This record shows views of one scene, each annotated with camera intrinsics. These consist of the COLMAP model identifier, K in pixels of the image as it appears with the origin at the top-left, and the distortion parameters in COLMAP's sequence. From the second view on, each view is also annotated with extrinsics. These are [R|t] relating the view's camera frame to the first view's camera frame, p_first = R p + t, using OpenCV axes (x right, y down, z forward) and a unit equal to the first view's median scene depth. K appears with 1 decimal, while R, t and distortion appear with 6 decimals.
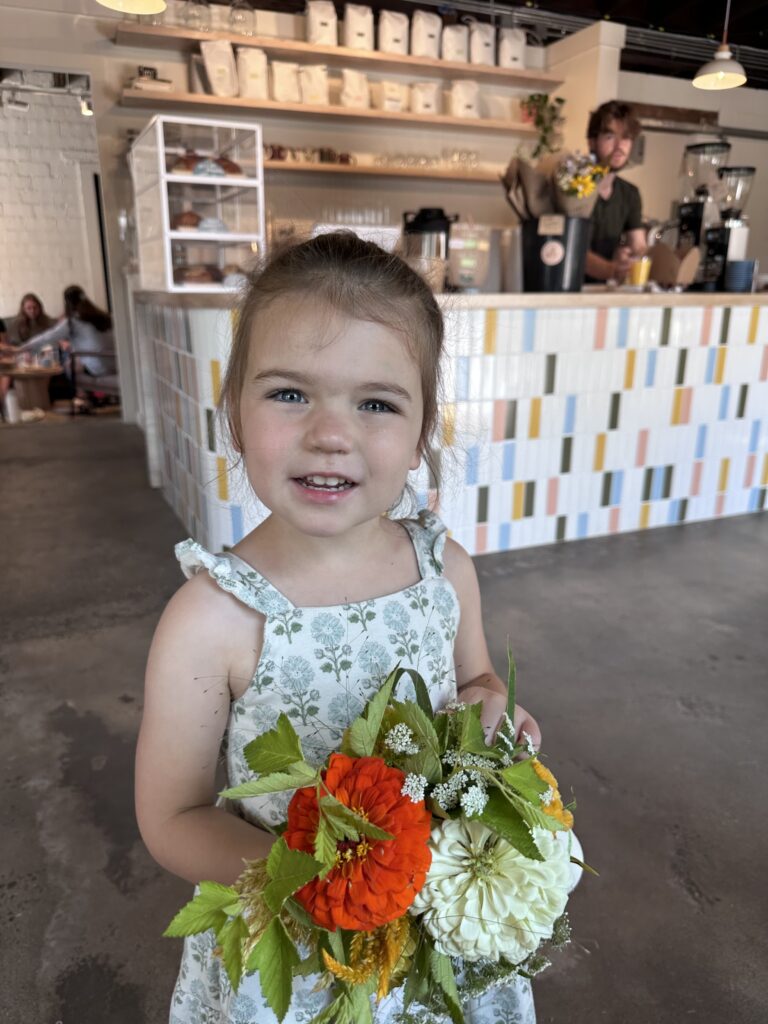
lens RADIAL K [[739.3, 0, 385.4], [0, 739.3, 513.0], [0, 0, 1]] dist [0.007328, 0.000700]
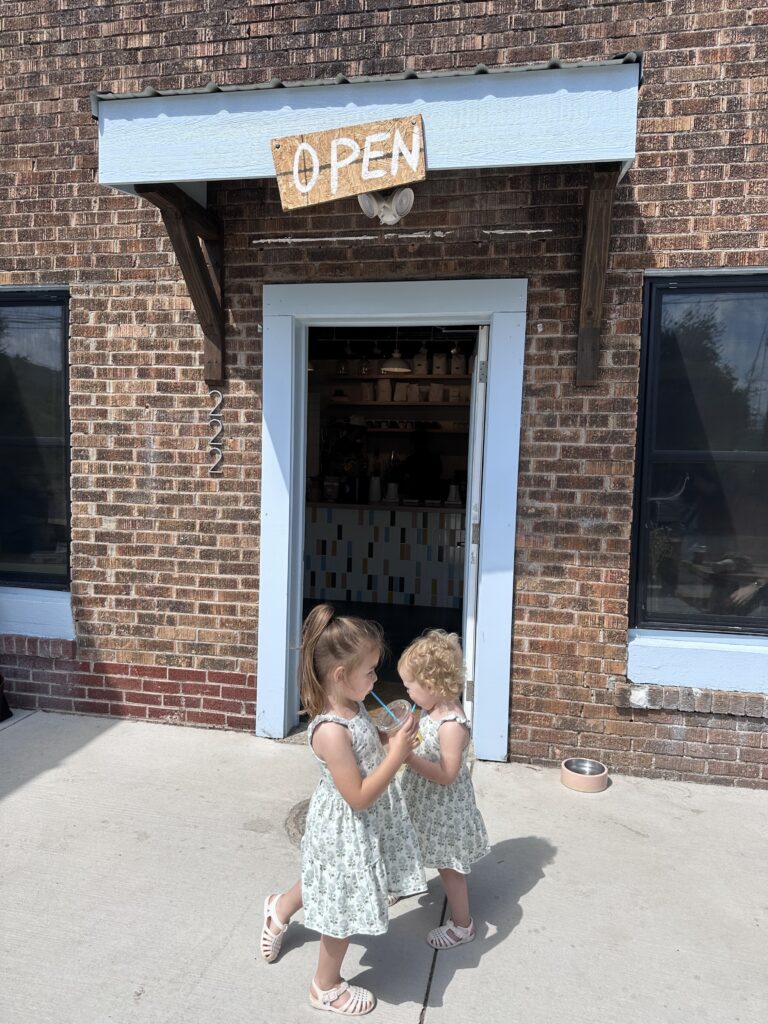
lens RADIAL K [[739.3, 0, 382.7], [0, 739.3, 510.0], [0, 0, 1]] dist [0.007328, 0.000700]
pose [[0.819700, 0.066585, -0.568910, 1.691914], [-0.195866, 0.965931, -0.169157, 0.139353], [0.538264, 0.250088, 0.804815, -0.973626]]
